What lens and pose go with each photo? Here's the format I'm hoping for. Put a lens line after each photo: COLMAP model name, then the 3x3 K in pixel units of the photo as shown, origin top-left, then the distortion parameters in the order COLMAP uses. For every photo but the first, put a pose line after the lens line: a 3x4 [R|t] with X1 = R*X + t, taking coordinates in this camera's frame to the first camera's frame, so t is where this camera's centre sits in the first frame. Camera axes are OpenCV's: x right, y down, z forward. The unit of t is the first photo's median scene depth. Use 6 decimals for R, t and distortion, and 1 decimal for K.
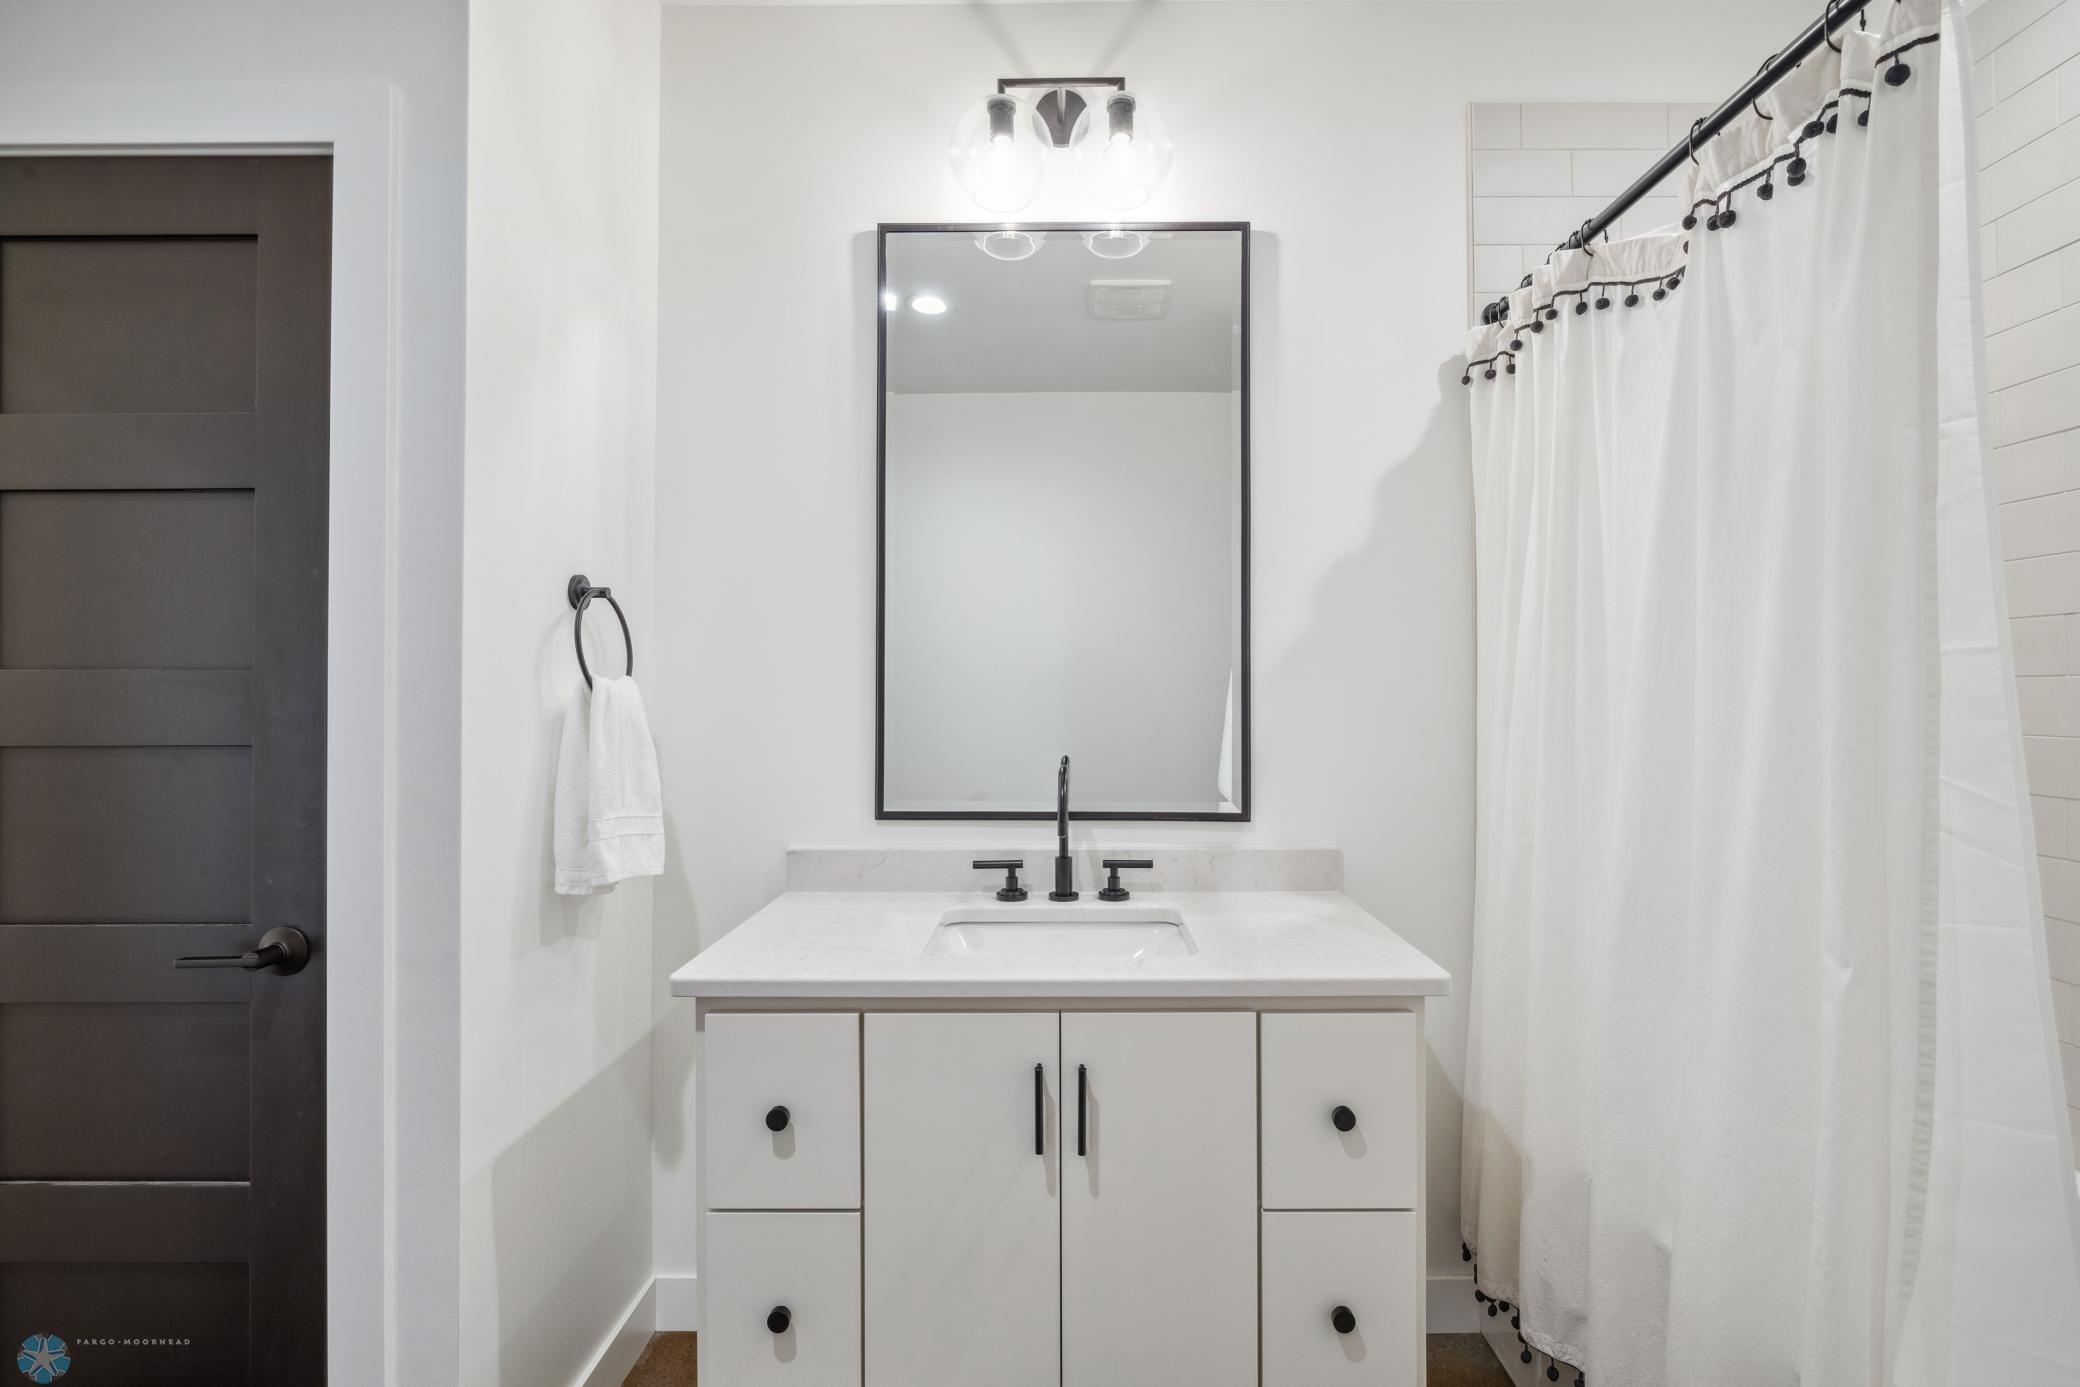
lens RADIAL K [[855.7, 0, 1045.9], [0, 855.7, 716.2], [0, 0, 1]] dist [-0.000421, 0.000359]
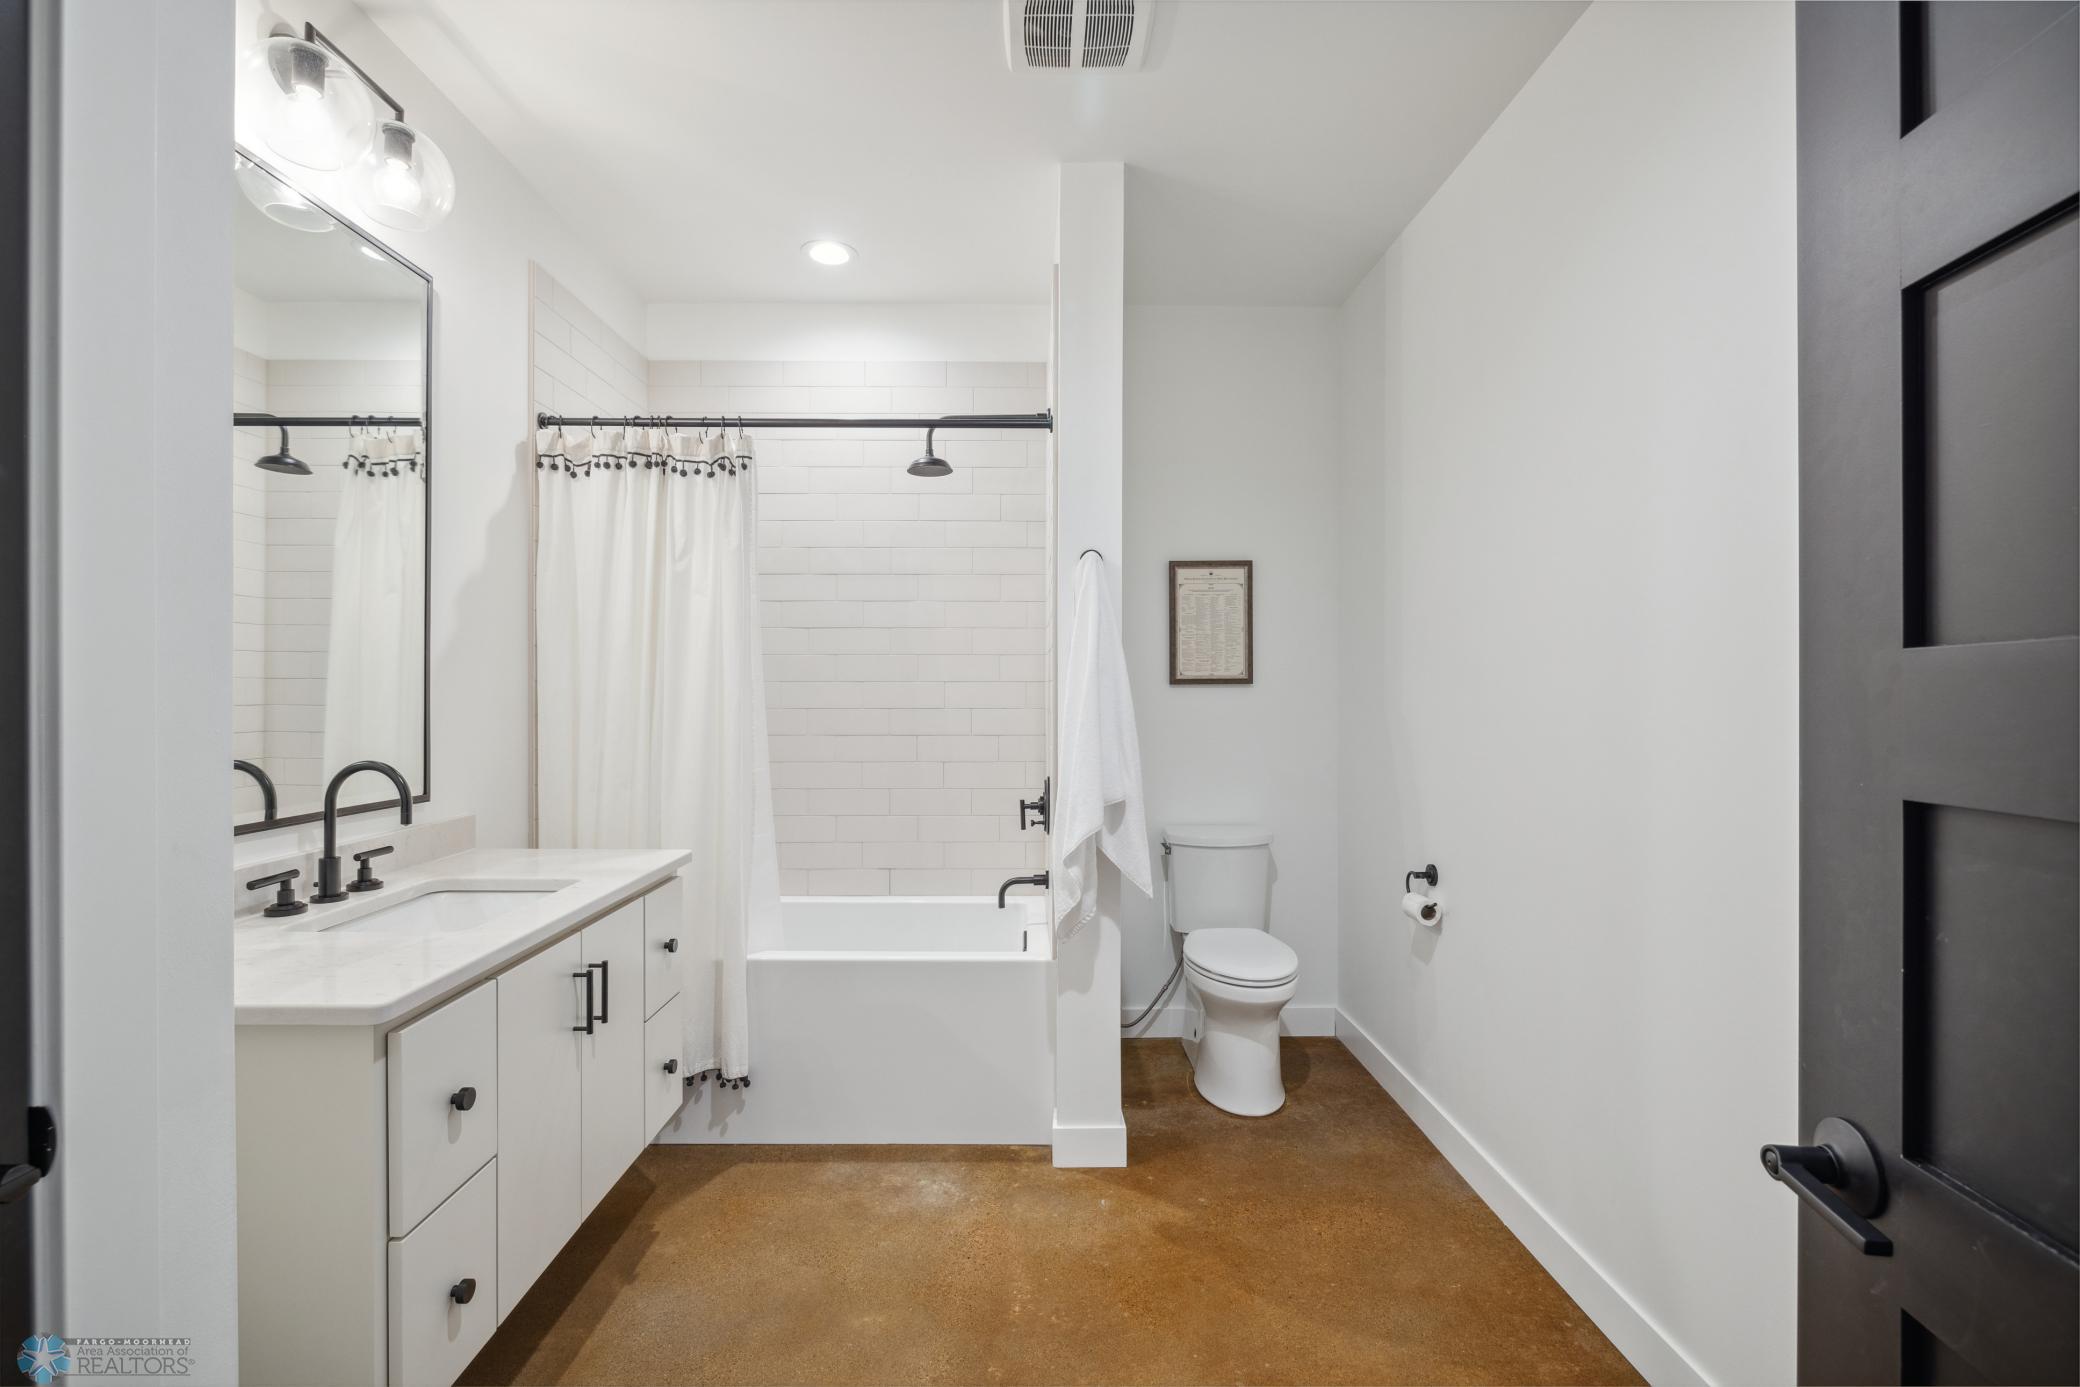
lens RADIAL K [[855.7, 0, 1041.8], [0, 855.7, 691.7], [0, 0, 1]] dist [-0.000421, 0.000359]
pose [[-0.018049, 0.004416, 0.999827, -0.953235], [0.006139, 0.999972, -0.004306, -0.011788], [-0.999818, 0.006060, -0.018075, 0.218602]]
